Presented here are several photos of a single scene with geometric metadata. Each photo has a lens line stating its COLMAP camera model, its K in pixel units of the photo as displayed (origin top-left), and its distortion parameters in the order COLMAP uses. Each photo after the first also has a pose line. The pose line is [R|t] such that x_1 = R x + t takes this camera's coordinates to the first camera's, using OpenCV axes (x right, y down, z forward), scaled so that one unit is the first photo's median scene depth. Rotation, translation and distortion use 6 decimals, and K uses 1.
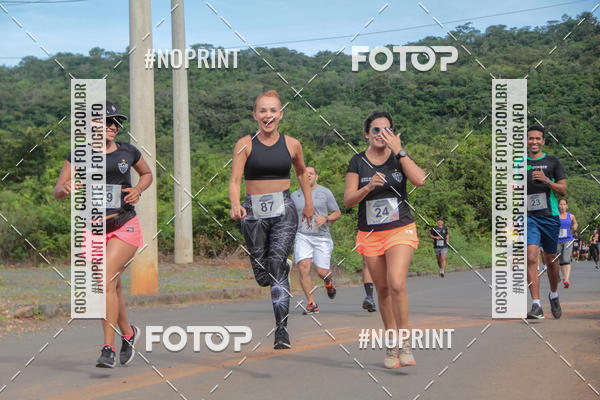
lens RADIAL K [[1404.7, 0, 281.1], [0, 1404.7, 192.6], [0, 0, 1]] dist [0.397059, 0.746140]
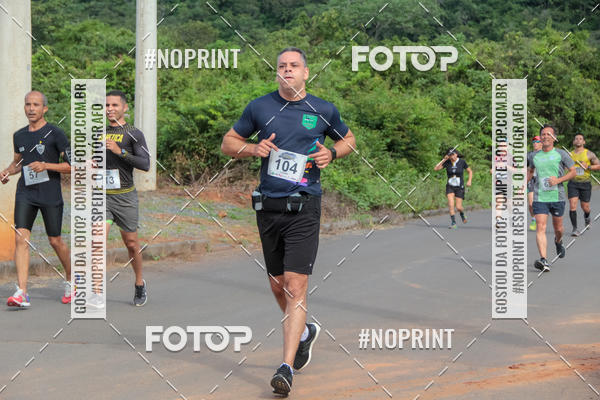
lens RADIAL K [[1471.0, 0, 293.8], [0, 1471.0, 195.7], [0, 0, 1]] dist [0.424165, 0.900988]
pose [[0.997835, 0.045605, -0.047381, 0.041330], [-0.041818, 0.996071, 0.078063, -0.011020], [0.050755, -0.075913, 0.995822, 0.156839]]
